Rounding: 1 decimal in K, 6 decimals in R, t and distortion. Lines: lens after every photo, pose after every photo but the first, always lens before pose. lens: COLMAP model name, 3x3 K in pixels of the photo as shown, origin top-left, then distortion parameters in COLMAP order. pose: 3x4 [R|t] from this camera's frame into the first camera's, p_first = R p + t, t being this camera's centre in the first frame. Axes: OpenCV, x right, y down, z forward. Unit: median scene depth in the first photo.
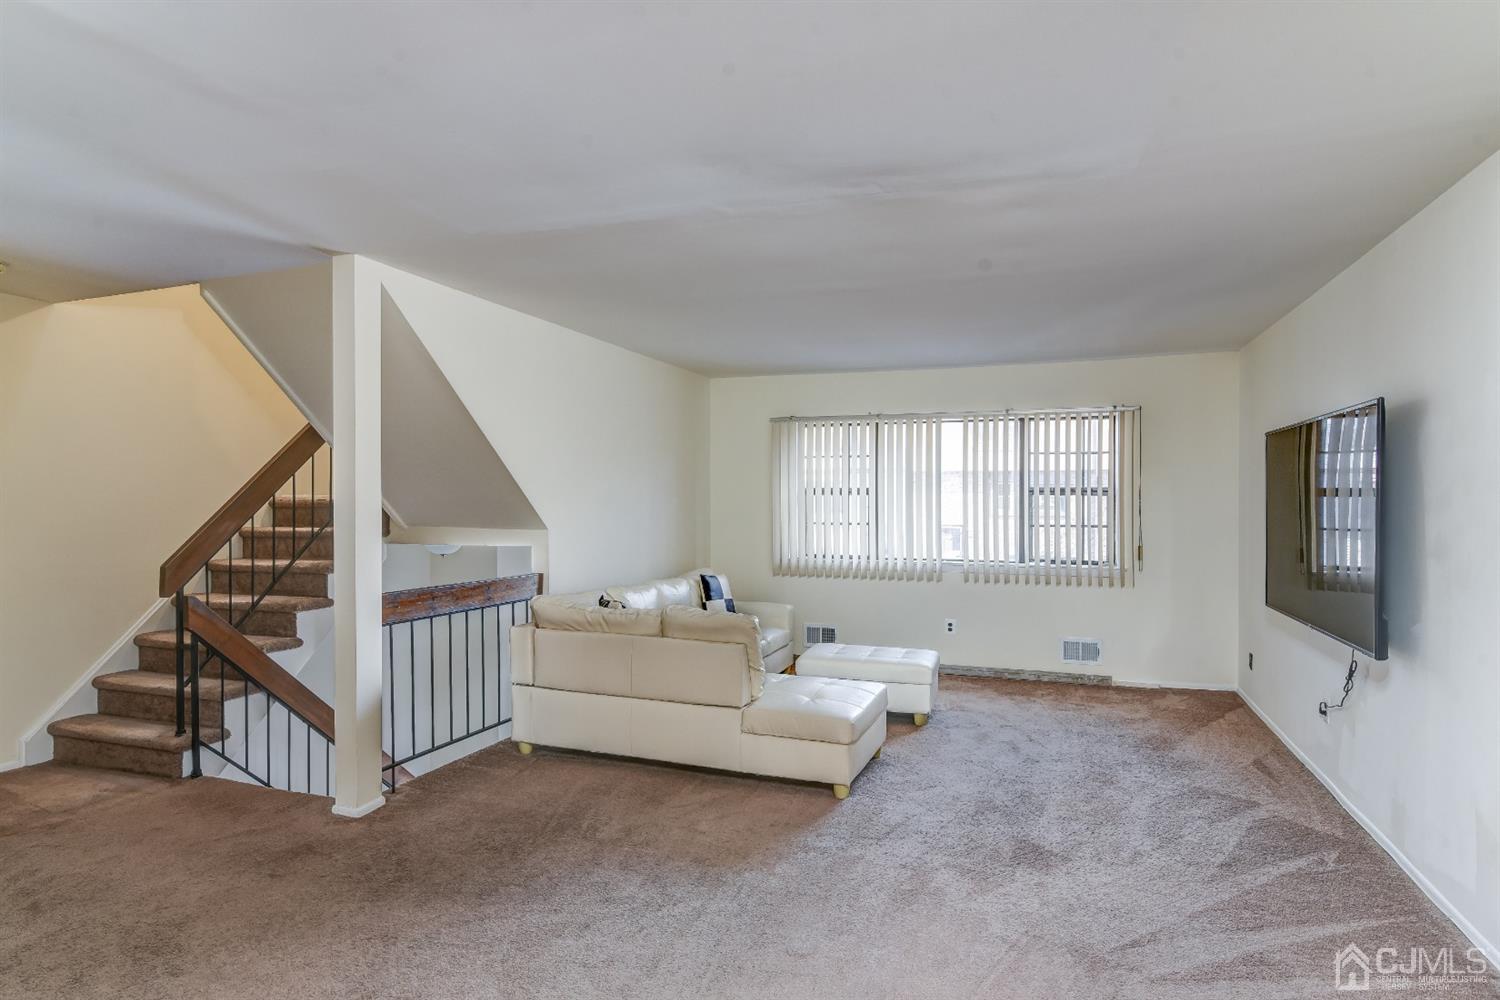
lens RADIAL K [[836.2, 0, 750.0], [0, 836.2, 500.0], [0, 0, 1]] dist [-0.005364, -0.000989]
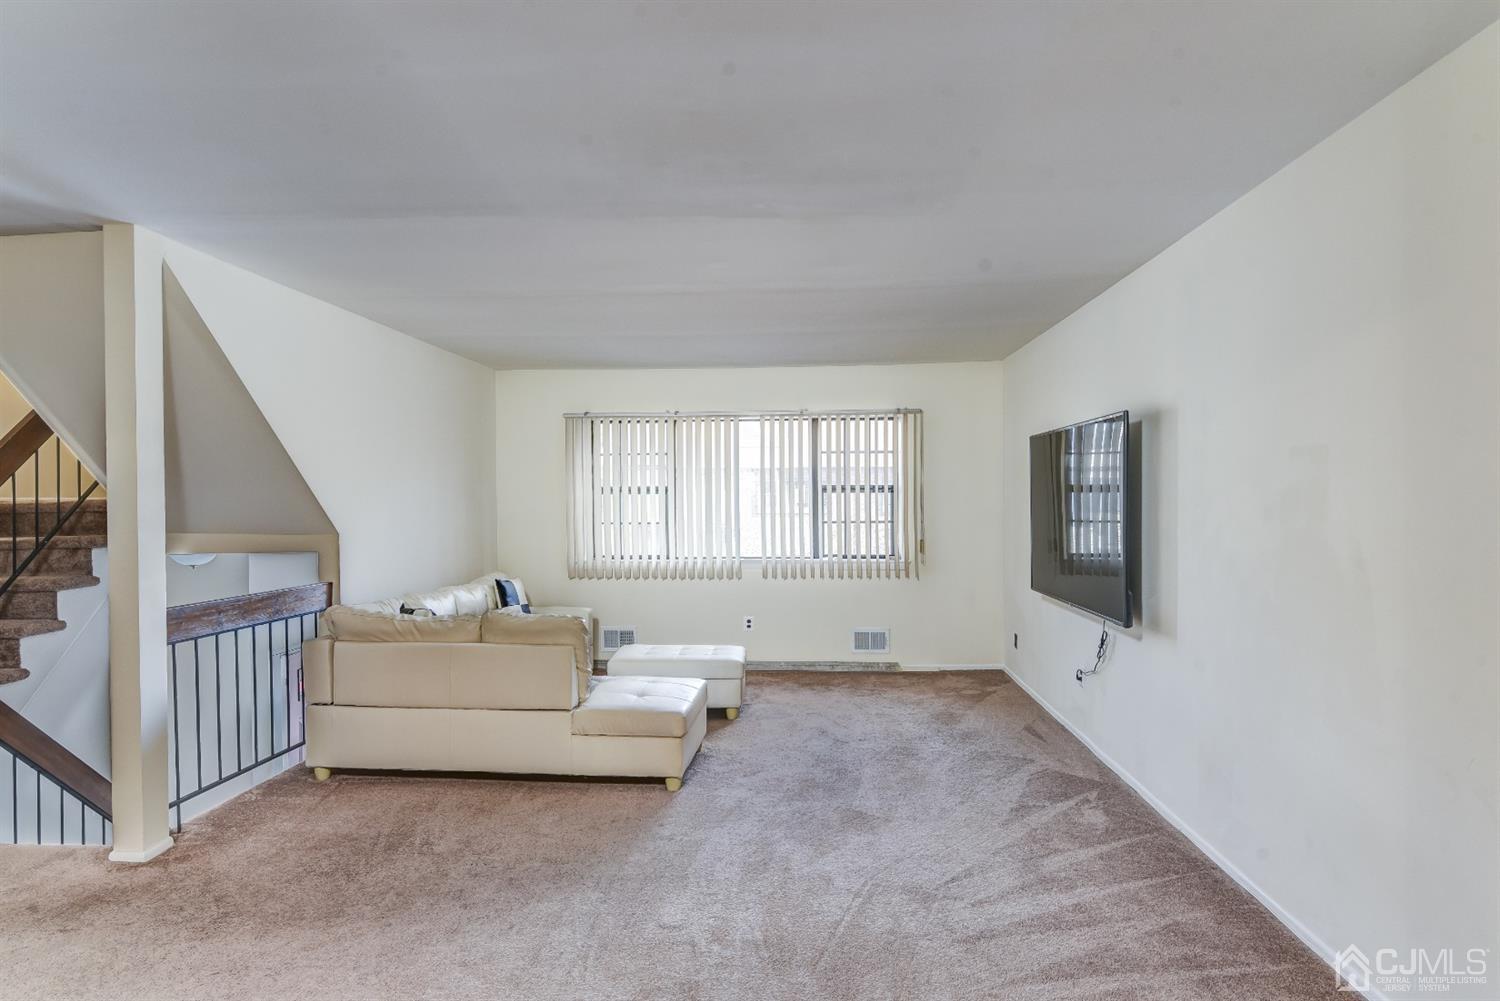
lens RADIAL K [[896.0, 0, 750.0], [0, 896.0, 500.5], [0, 0, 1]] dist [-0.002869, 0.002118]
pose [[0.962344, -0.008791, 0.271693, -0.081914], [0.008334, 0.999961, 0.002835, -0.000117], [-0.271707, -0.000464, 0.962380, -0.067644]]
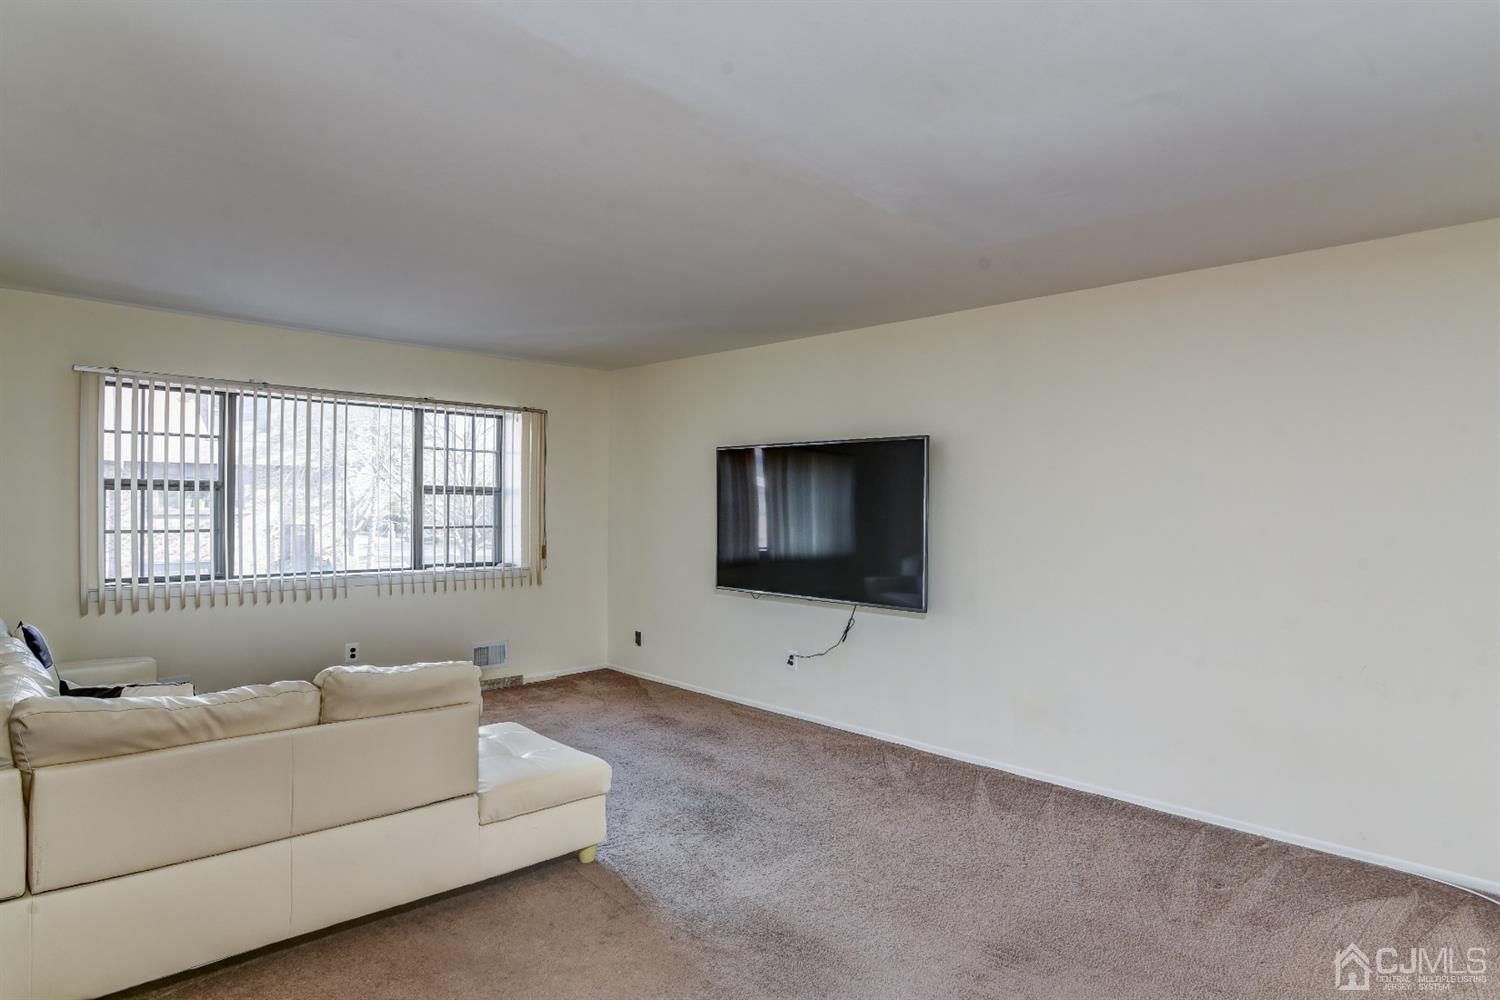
lens RADIAL K [[836.2, 0, 750.0], [0, 836.2, 500.0], [0, 0, 1]] dist [-0.005364, -0.000989]
pose [[0.453093, 0.004609, 0.891451, -0.481535], [-0.009732, 0.999953, -0.000224, -0.003521], [-0.891410, -0.008574, 0.453117, 0.414893]]
